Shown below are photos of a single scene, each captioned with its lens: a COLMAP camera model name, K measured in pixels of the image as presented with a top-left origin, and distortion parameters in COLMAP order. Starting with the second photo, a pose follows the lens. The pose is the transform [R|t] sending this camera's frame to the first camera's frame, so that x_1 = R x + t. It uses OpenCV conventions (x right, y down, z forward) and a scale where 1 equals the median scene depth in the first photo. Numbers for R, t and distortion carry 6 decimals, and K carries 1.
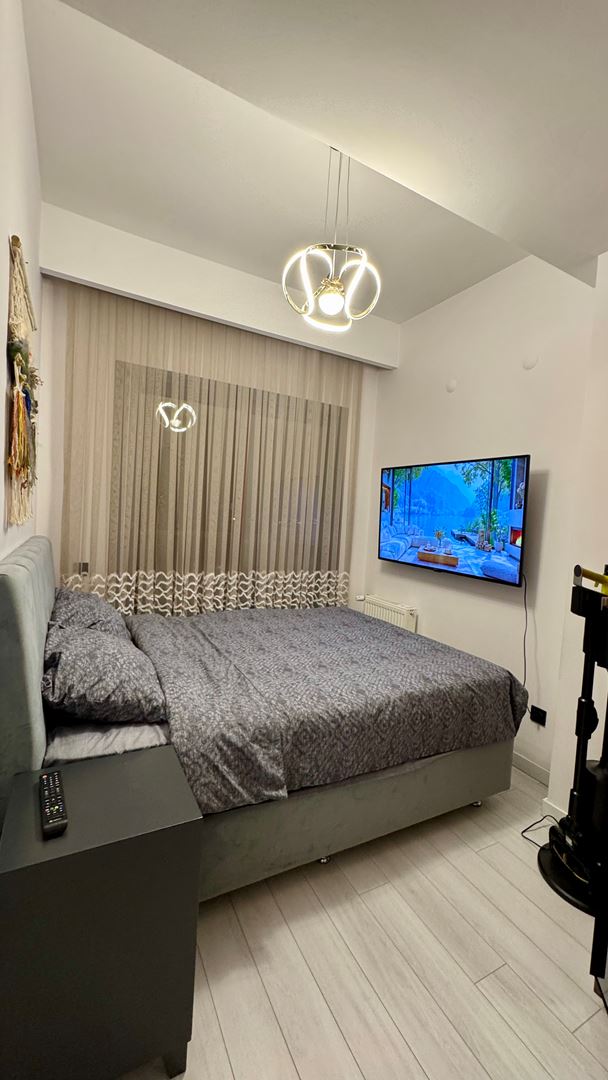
lens RADIAL K [[432.6, 0, 307.2], [0, 432.6, 540.7], [0, 0, 1]] dist [-0.004129, 0.000903]
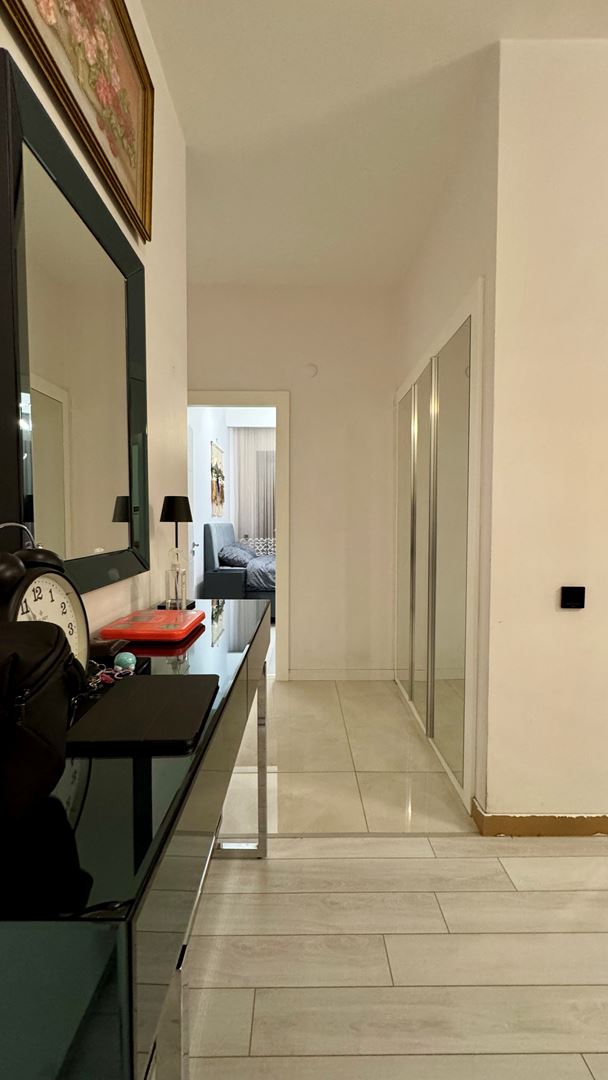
lens RADIAL K [[432.6, 0, 305.1], [0, 432.6, 538.6], [0, 0, 1]] dist [-0.004129, 0.000903]
pose [[0.880576, -0.037960, -0.472381, 1.800176], [0.024592, 0.999104, -0.034444, 0.321677], [0.473266, 0.018714, 0.880721, -1.940956]]
